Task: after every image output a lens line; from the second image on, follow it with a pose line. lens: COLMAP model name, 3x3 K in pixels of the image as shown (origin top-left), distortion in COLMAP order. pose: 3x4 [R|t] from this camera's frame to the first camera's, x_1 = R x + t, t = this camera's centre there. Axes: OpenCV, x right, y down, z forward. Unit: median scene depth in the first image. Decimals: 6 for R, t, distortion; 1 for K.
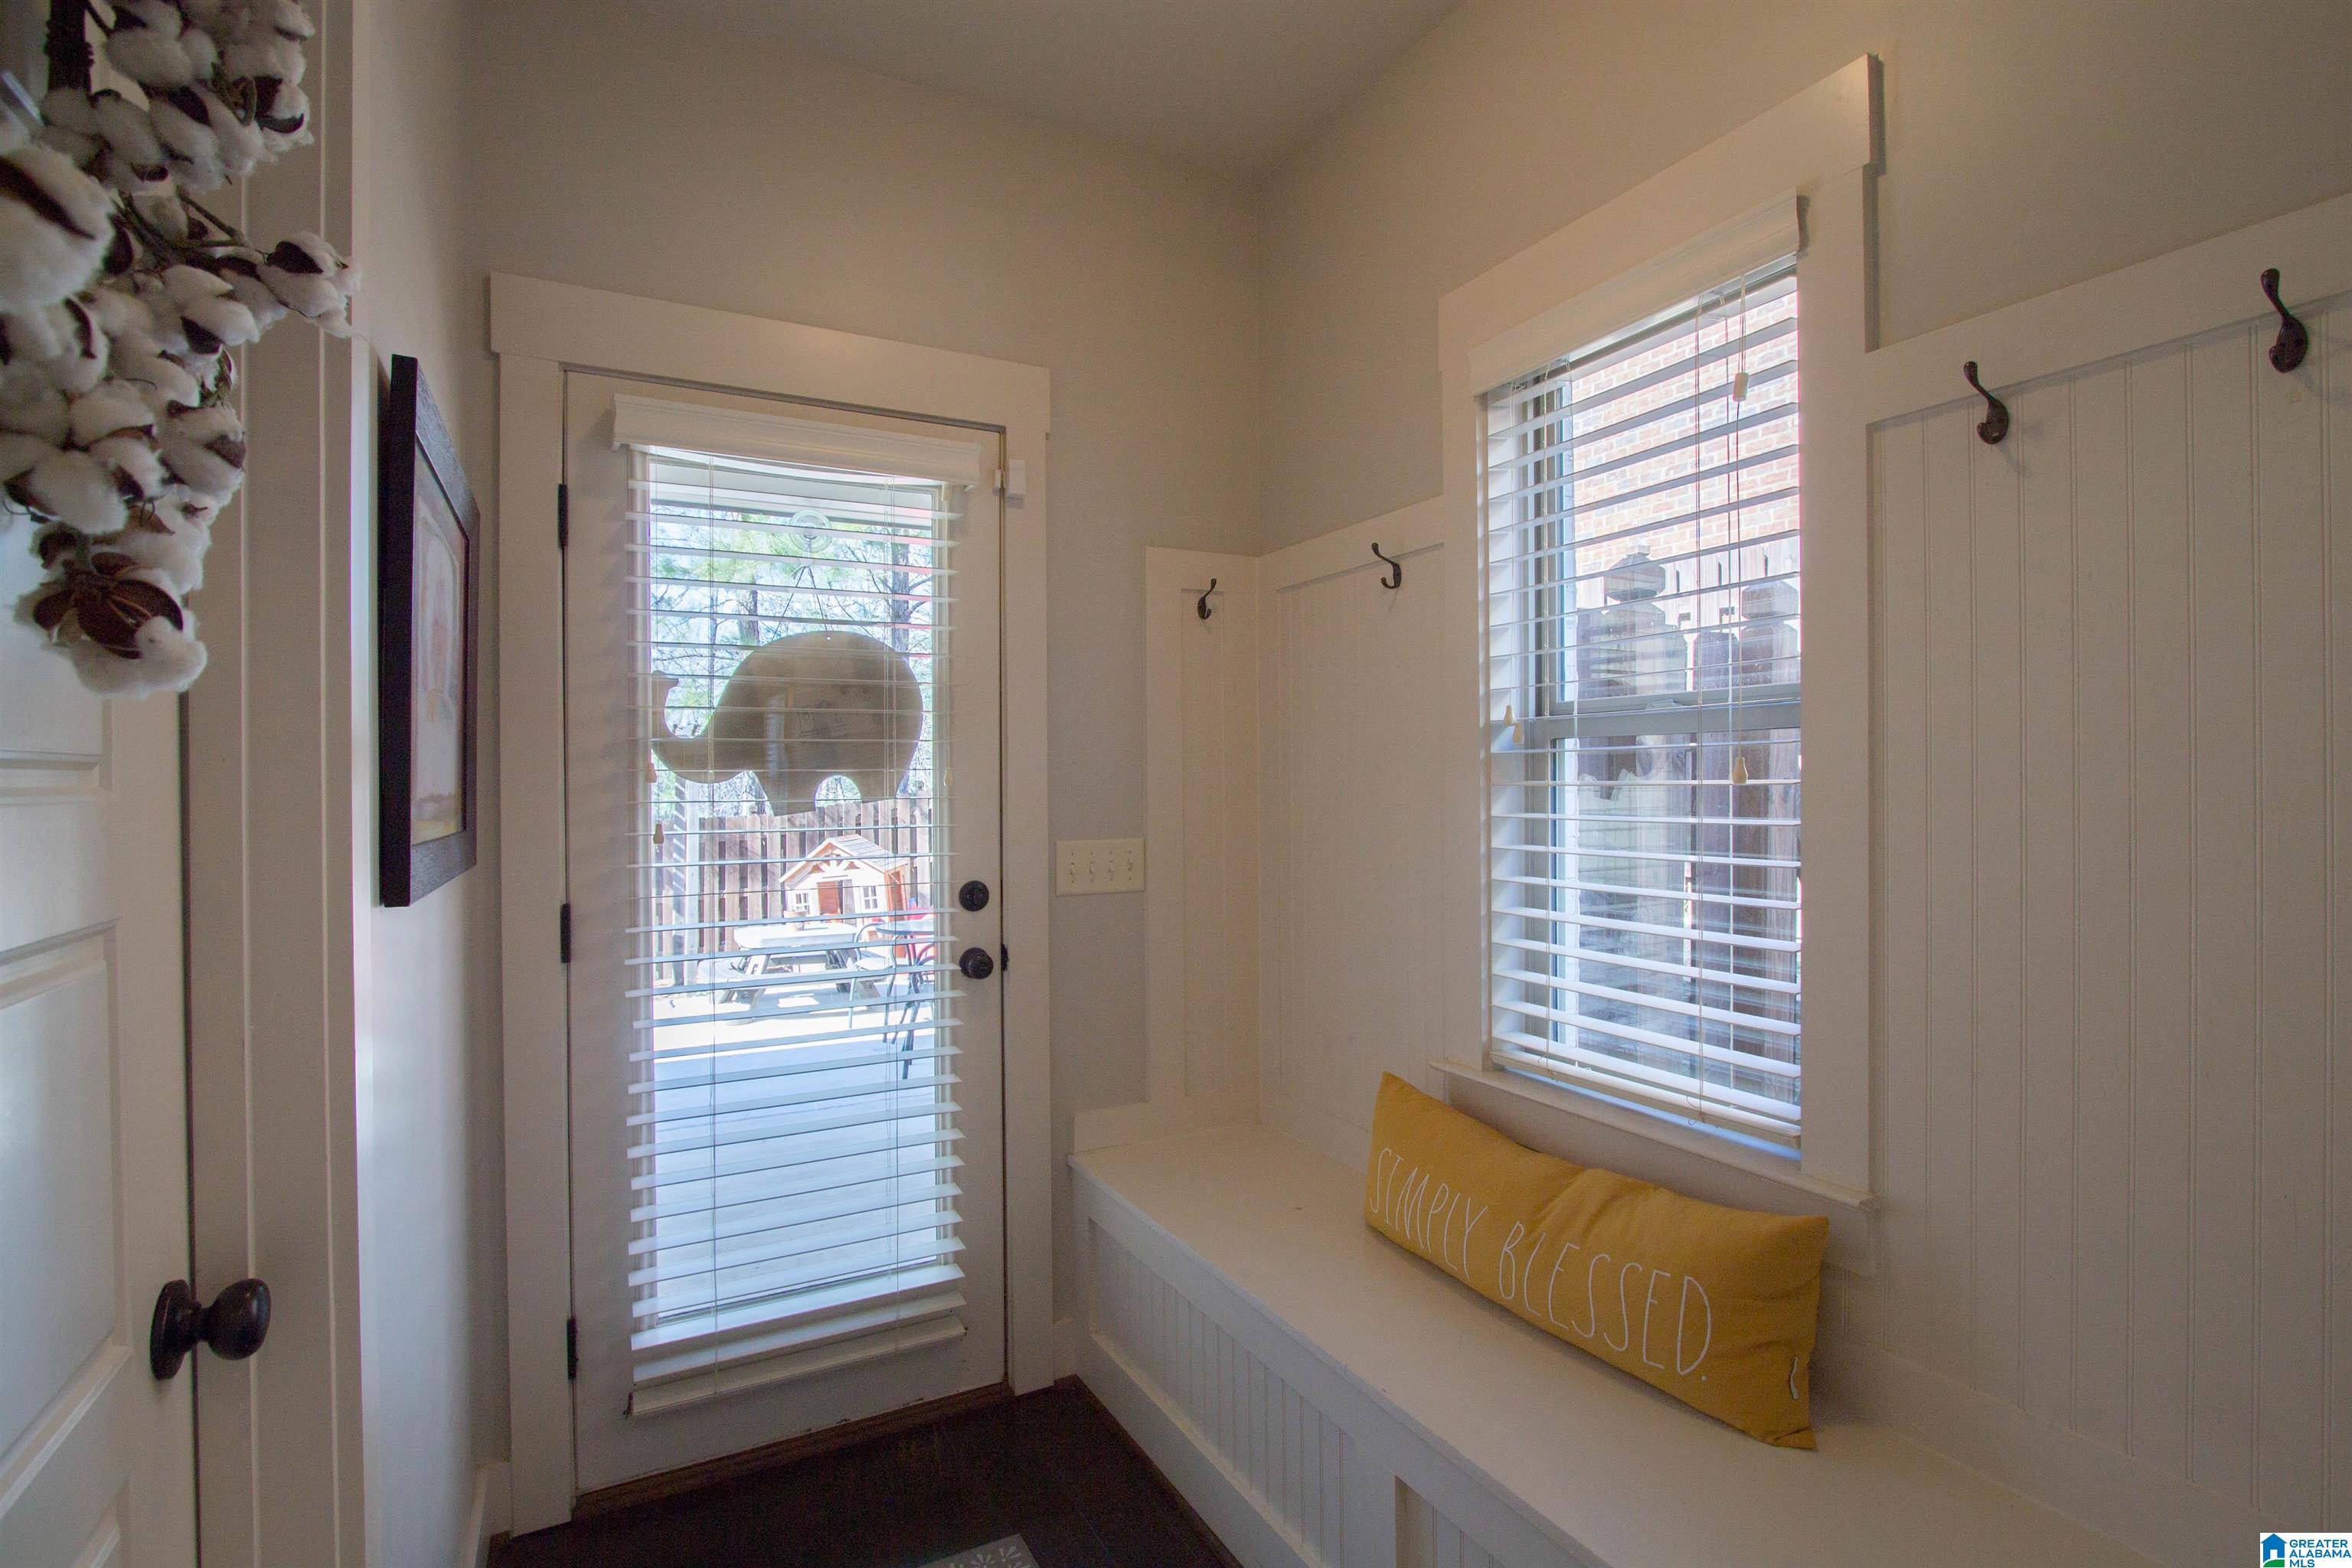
lens RADIAL K [[1112.7, 0, 1188.3], [0, 1112.7, 776.9], [0, 0, 1]] dist [-0.032441, 0.012417]
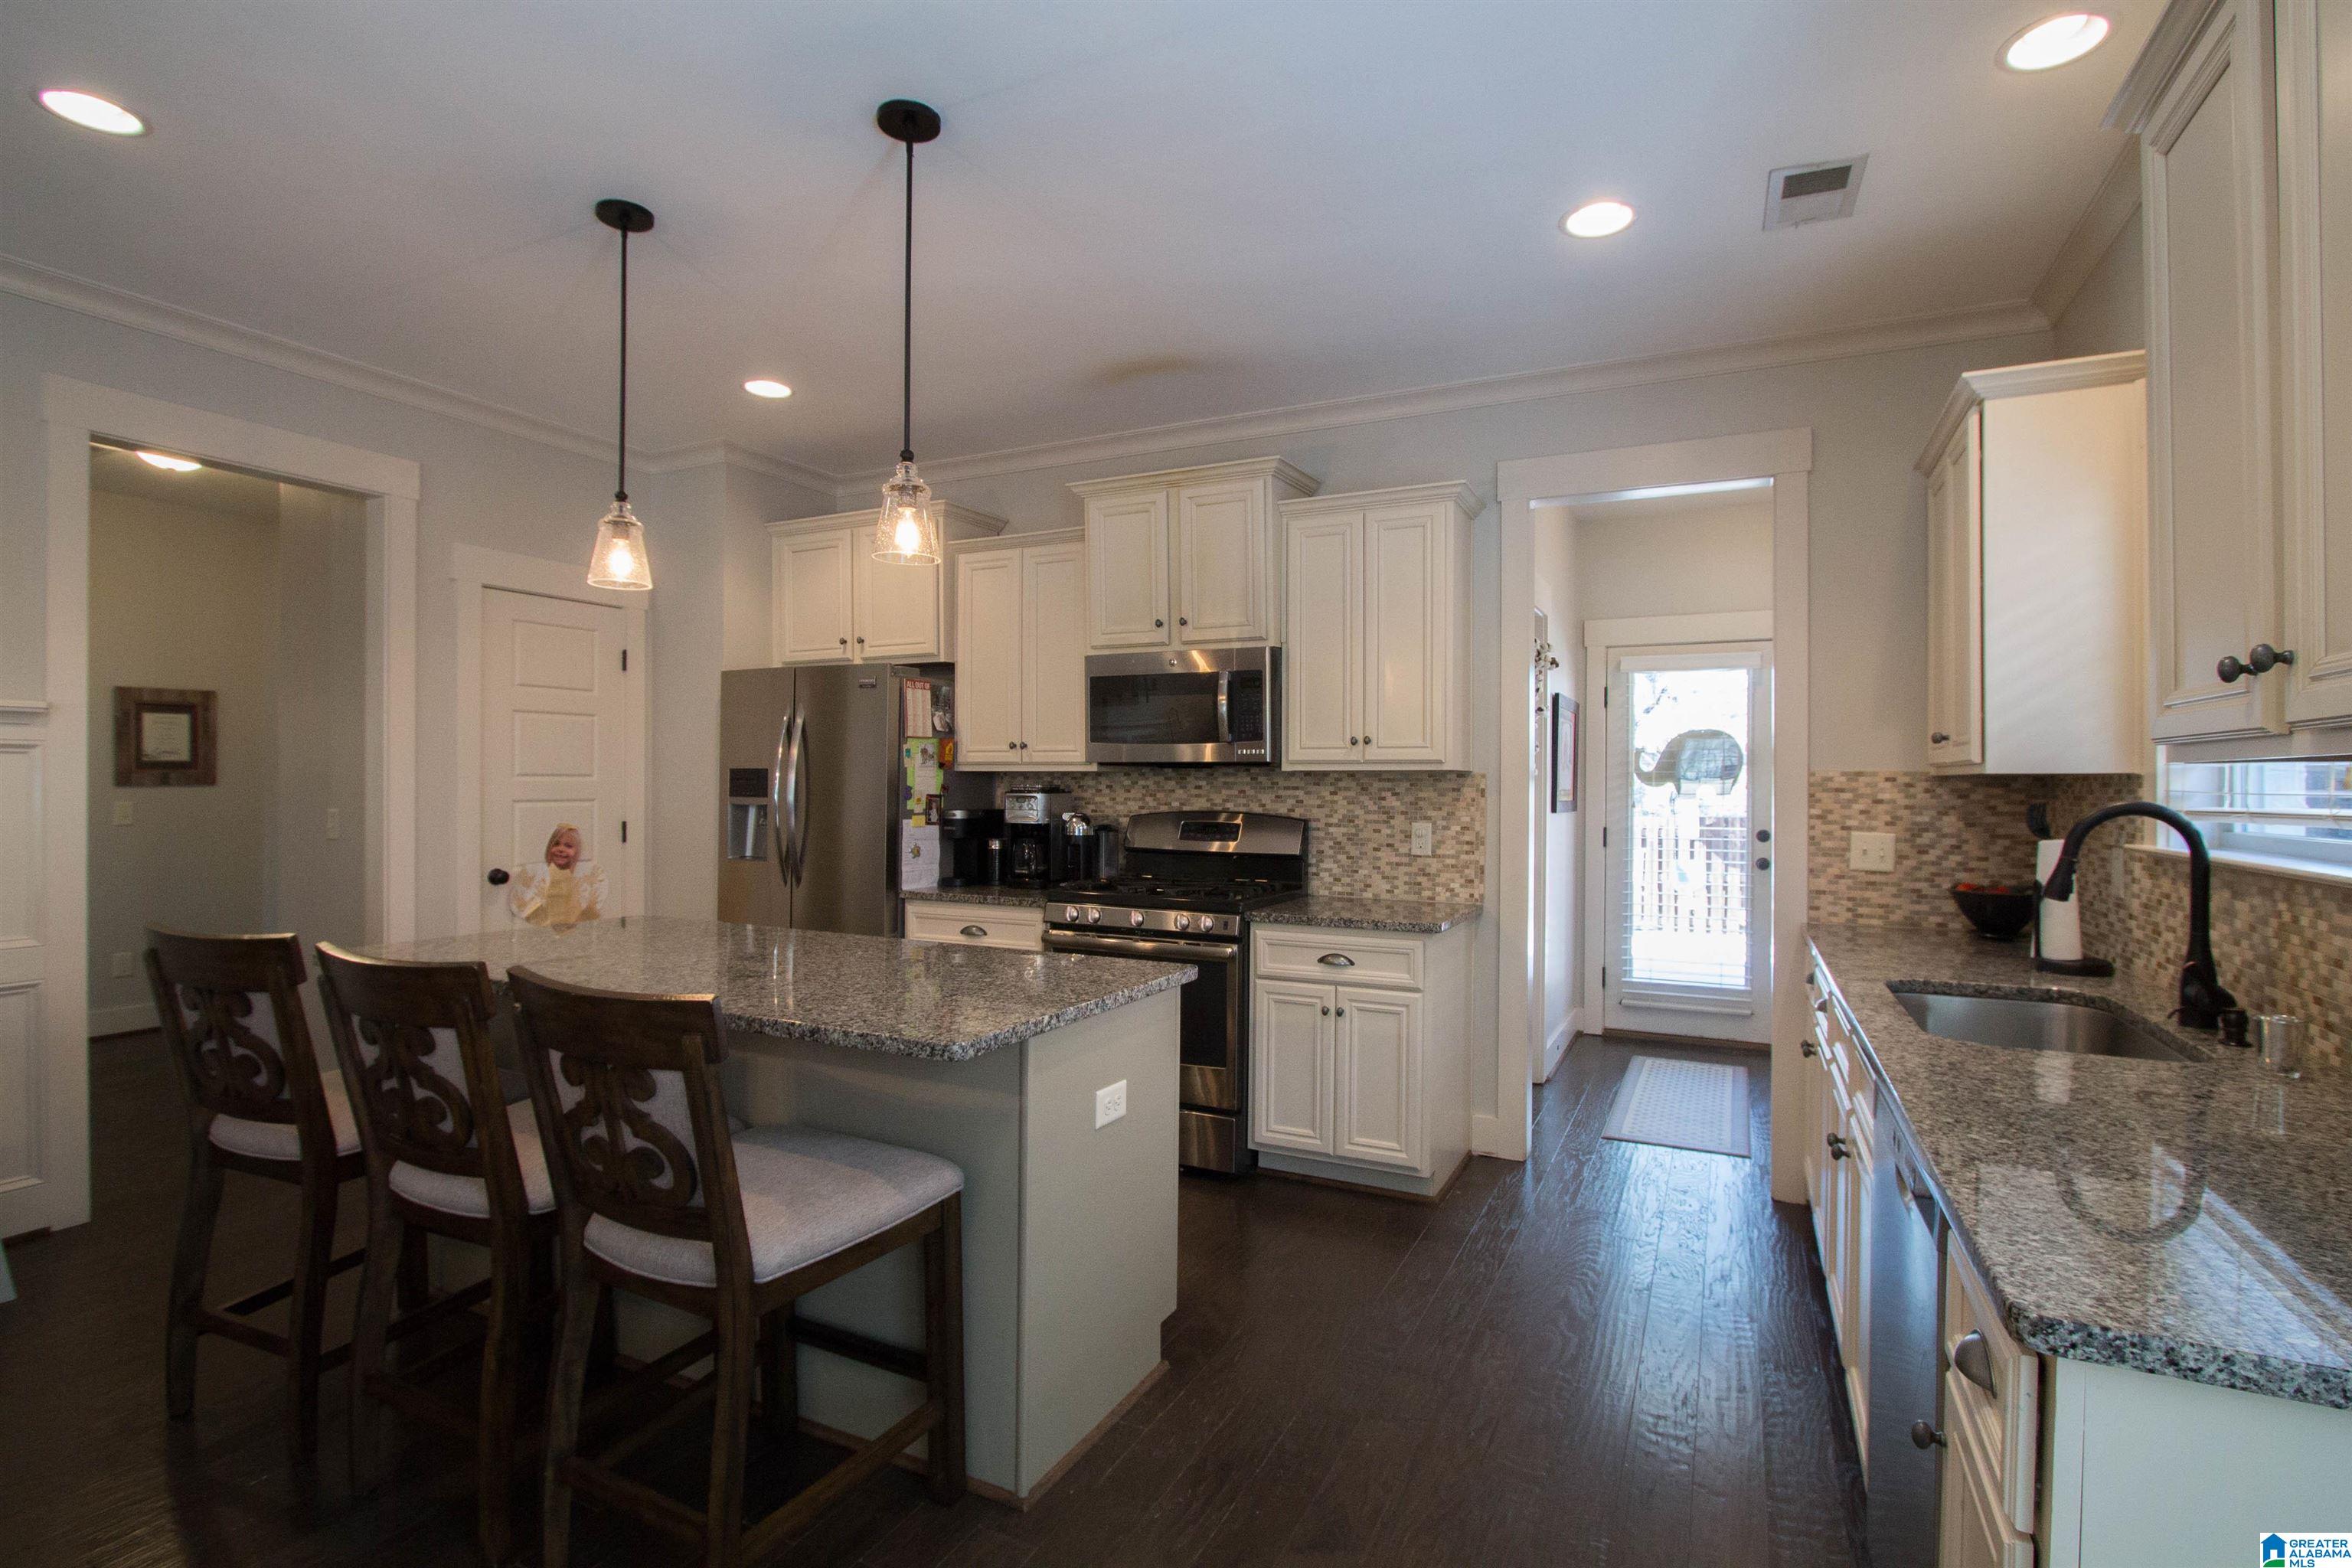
lens RADIAL K [[1112.7, 0, 1188.3], [0, 1112.7, 776.9], [0, 0, 1]] dist [-0.032441, 0.012417]
pose [[0.579891, 0.009514, -0.814638, 1.175333], [-0.010890, 0.999933, 0.003926, -0.018646], [0.814621, 0.006594, 0.579956, -1.596397]]
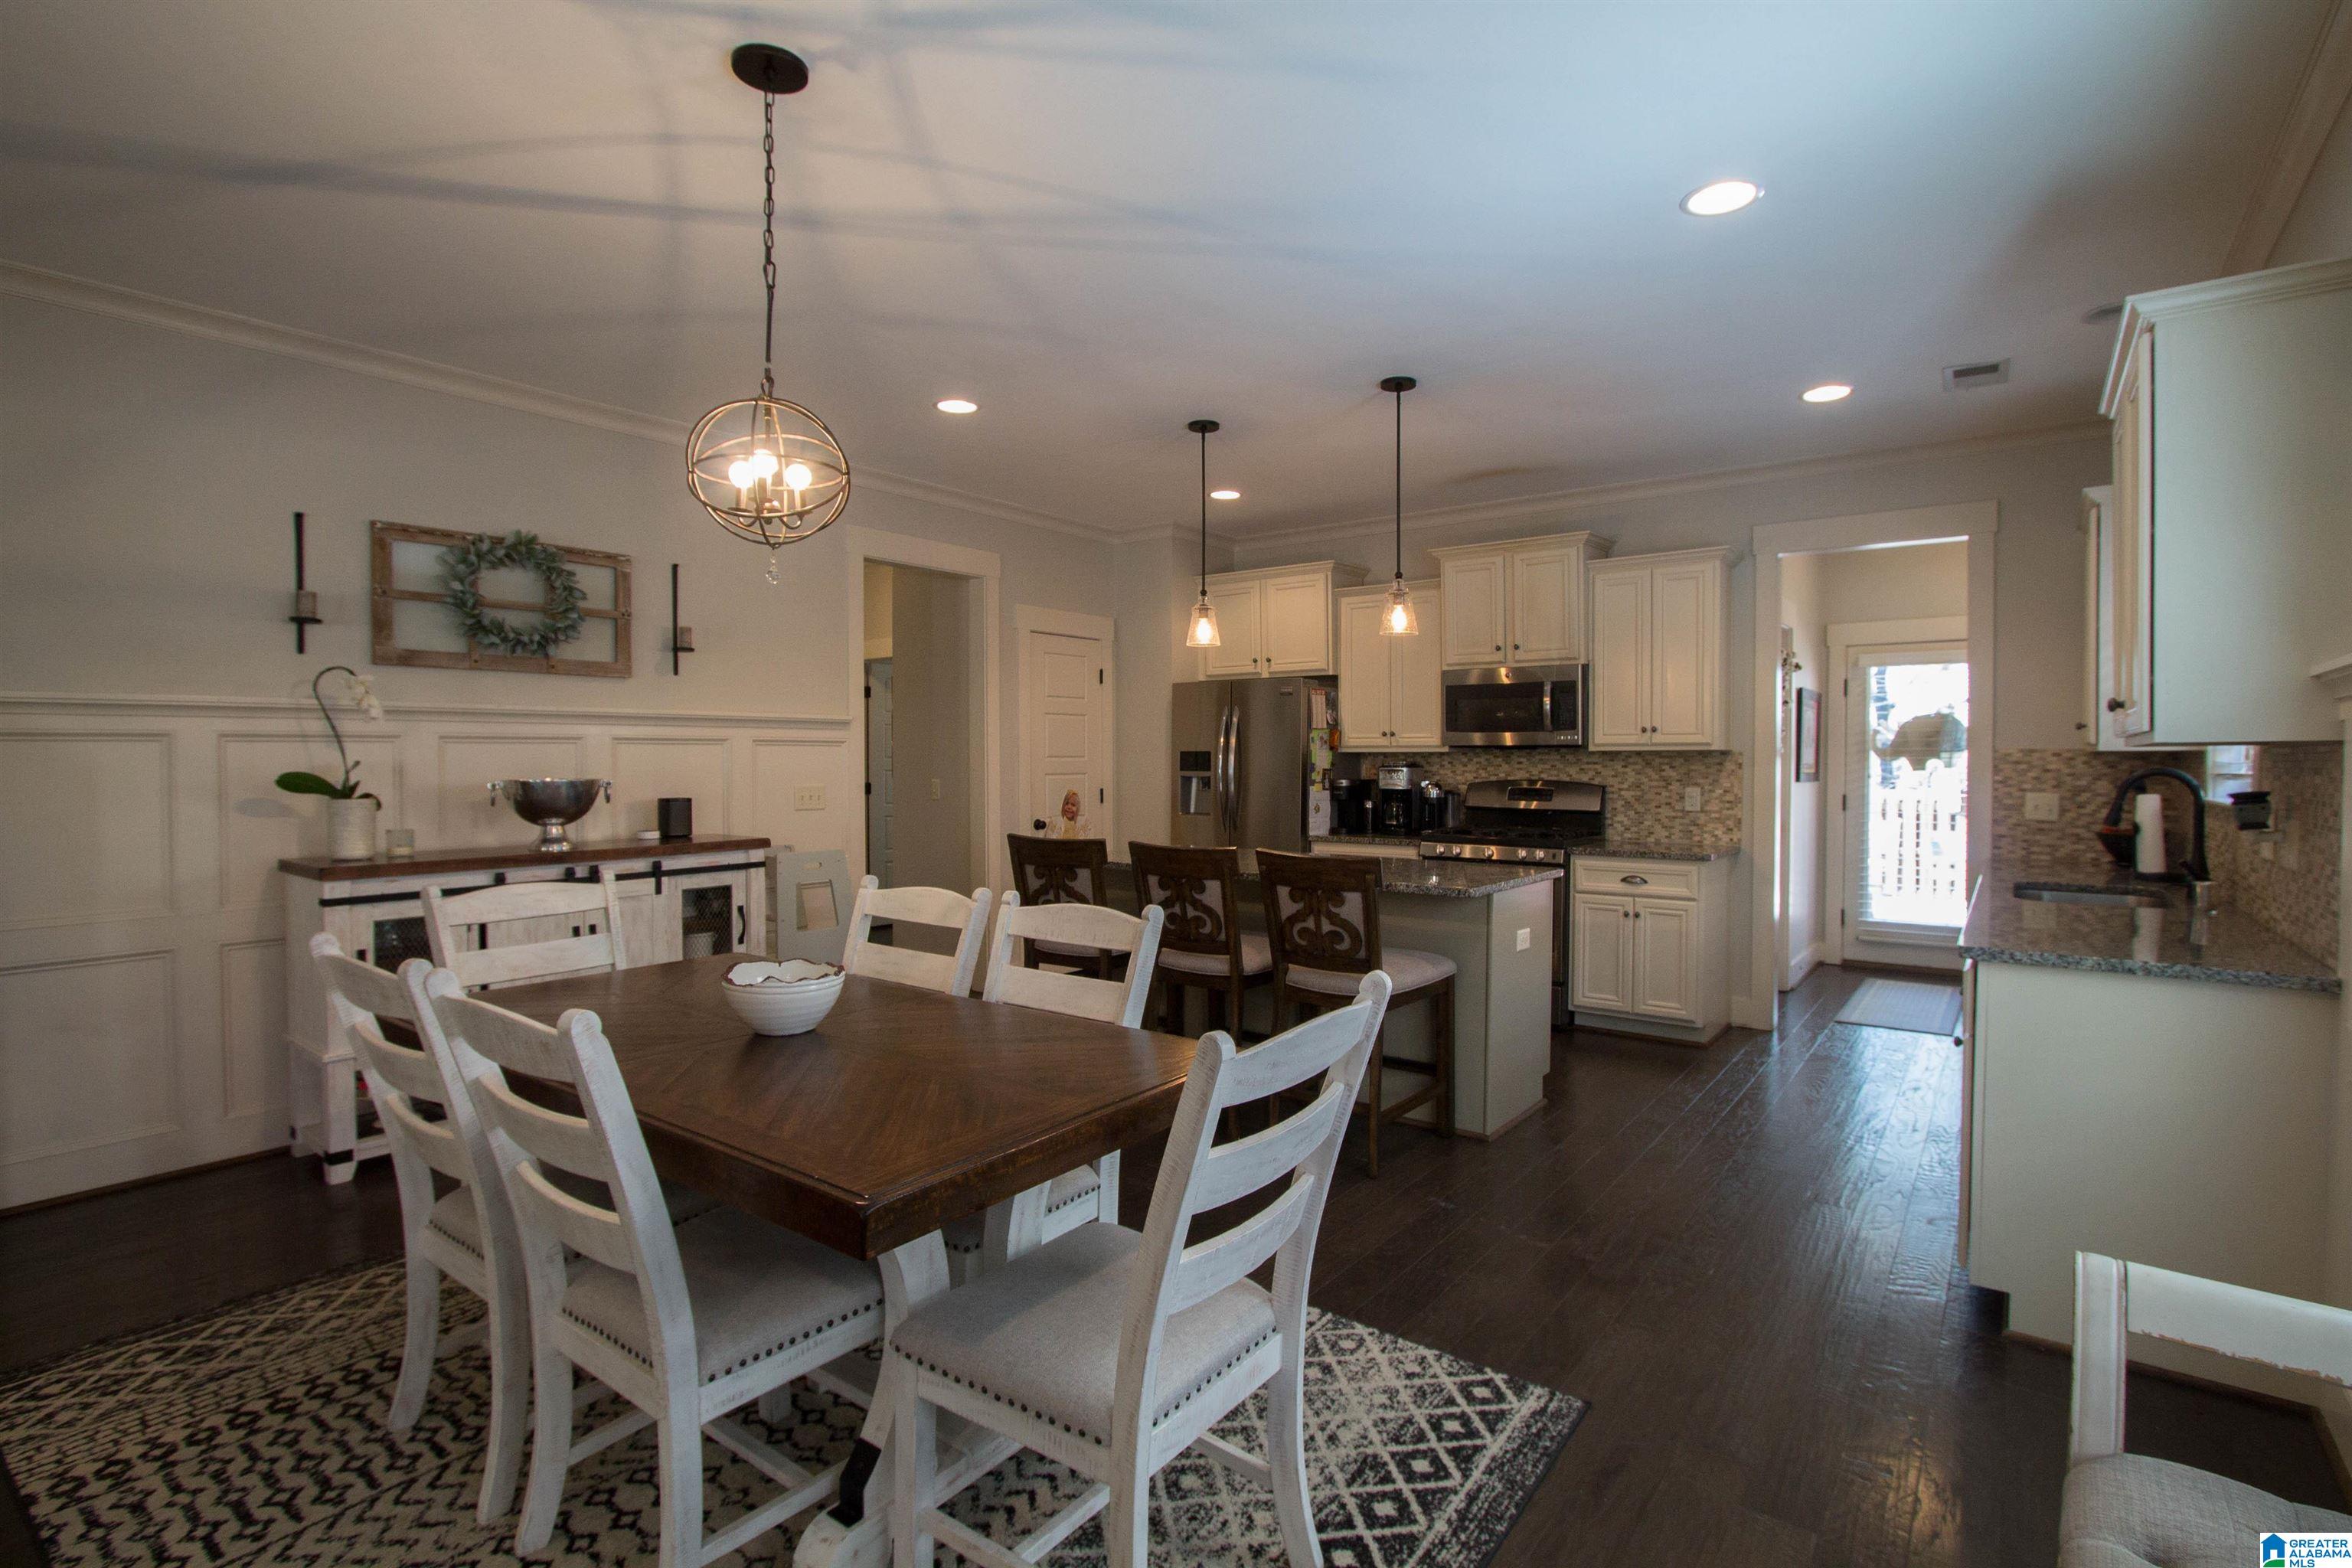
lens RADIAL K [[1124.6, 0, 1203.3], [0, 1124.6, 776.6], [0, 0, 1]] dist [-0.002731, -0.000393]
pose [[0.428359, 0.024214, -0.903284, 1.801466], [-0.004385, 0.999685, 0.024719, -0.024386], [0.903598, -0.006627, 0.428330, -2.399989]]
